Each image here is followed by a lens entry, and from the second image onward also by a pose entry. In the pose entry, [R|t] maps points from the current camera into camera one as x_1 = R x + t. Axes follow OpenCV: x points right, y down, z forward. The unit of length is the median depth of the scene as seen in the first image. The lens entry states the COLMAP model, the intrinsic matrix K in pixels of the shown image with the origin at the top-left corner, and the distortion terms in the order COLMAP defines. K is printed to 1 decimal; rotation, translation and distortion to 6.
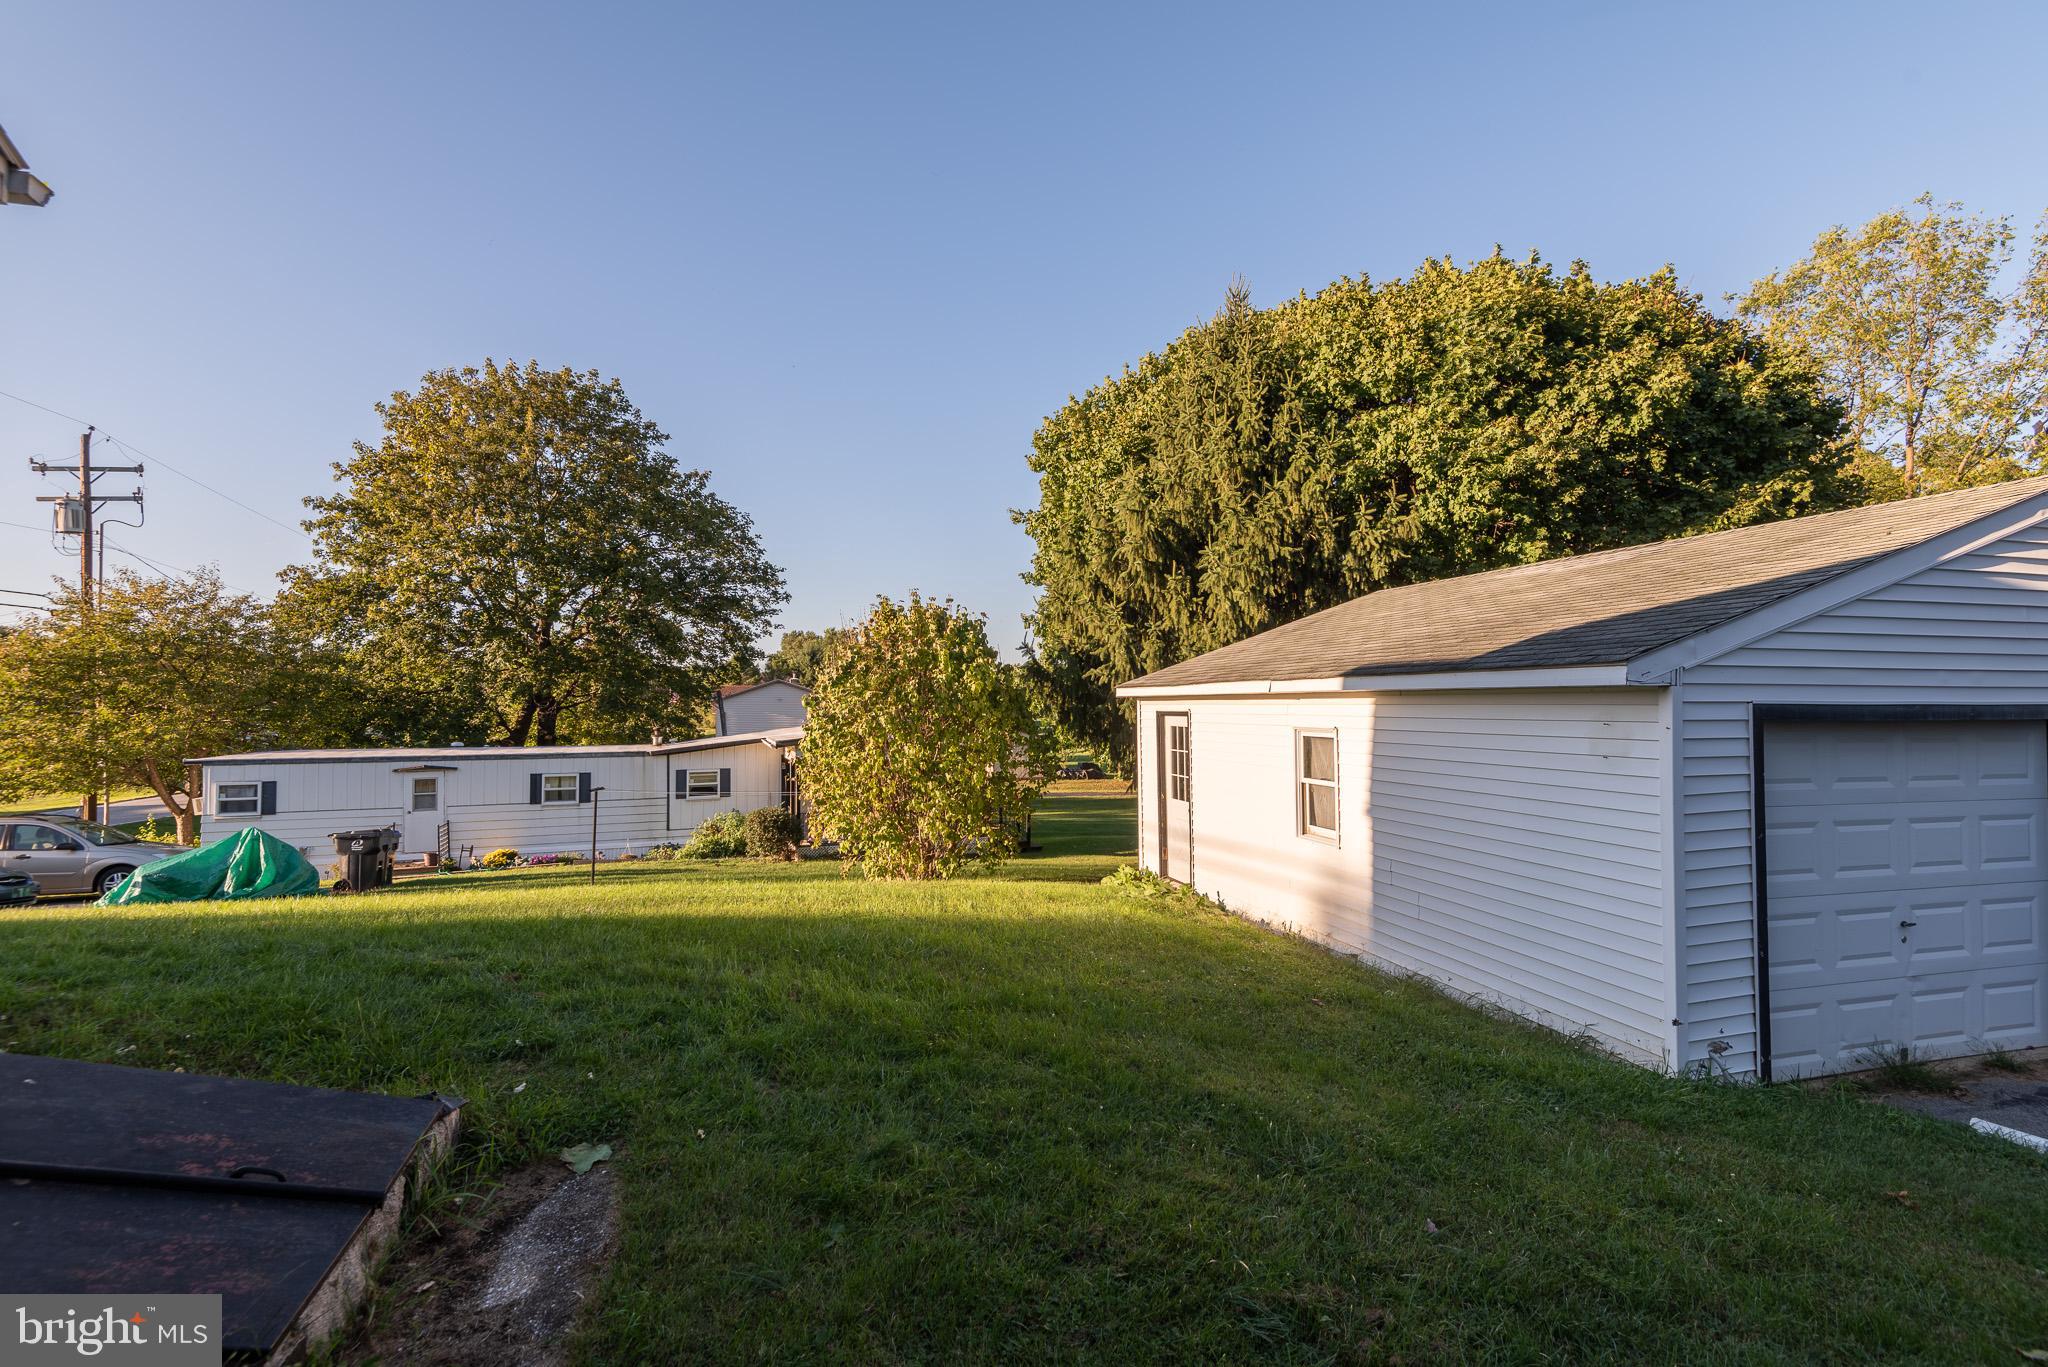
lens RADIAL K [[919.2, 0, 1024.0], [0, 919.2, 683.5], [0, 0, 1]] dist [-0.000331, -0.000086]
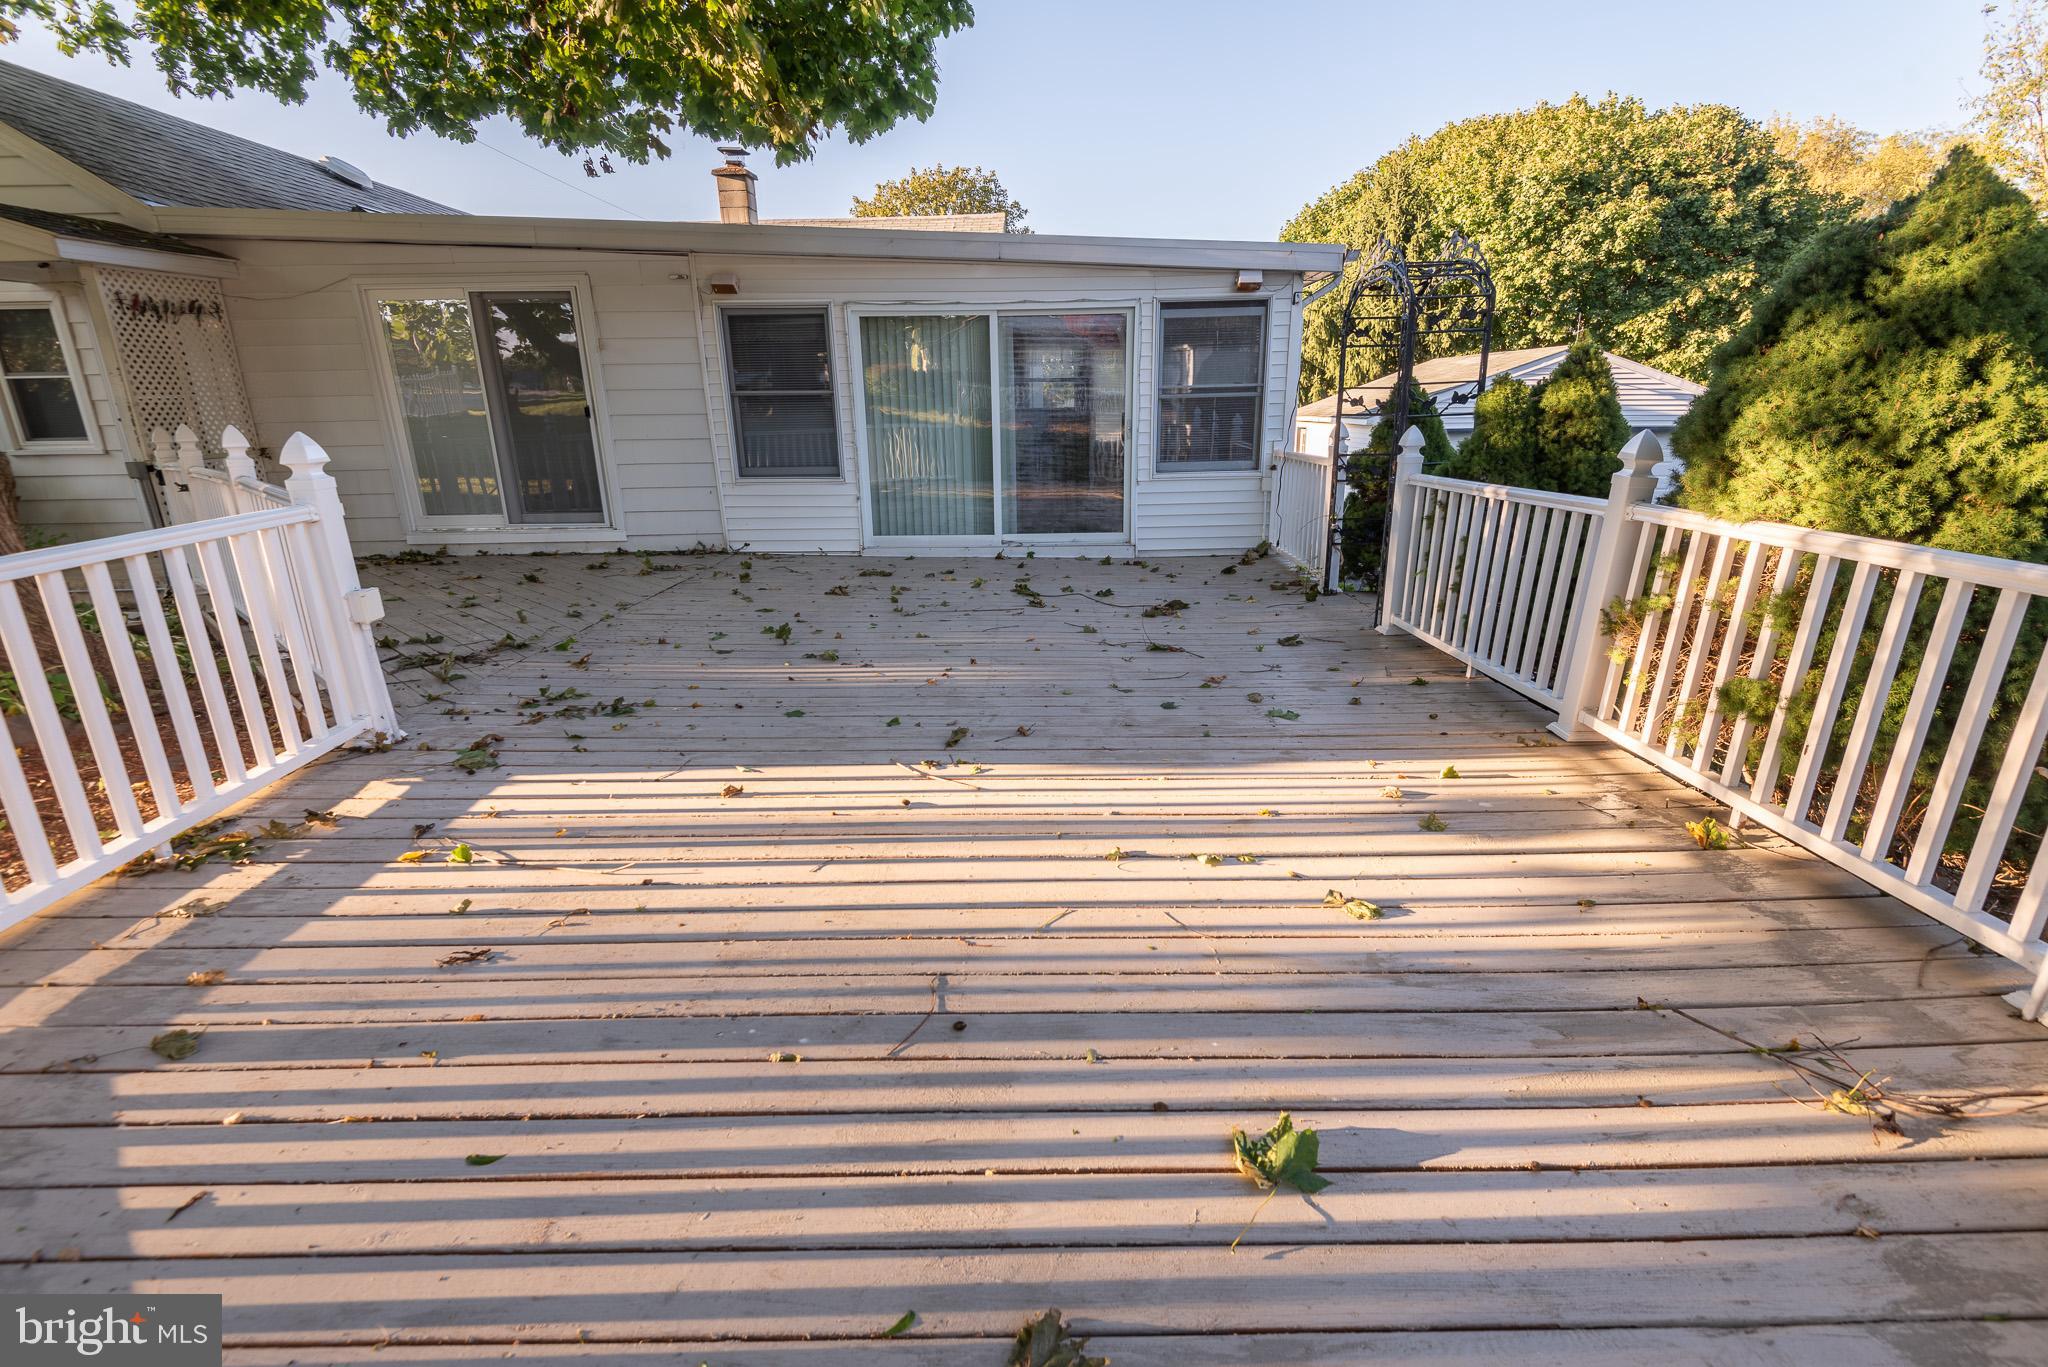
lens RADIAL K [[919.2, 0, 1024.0], [0, 919.2, 683.5], [0, 0, 1]] dist [-0.000331, -0.000086]
pose [[0.949479, 0.078803, -0.303775, 0.193407], [0.020731, 0.950097, 0.311266, -0.064132], [0.313145, -0.301838, 0.900463, -1.094388]]
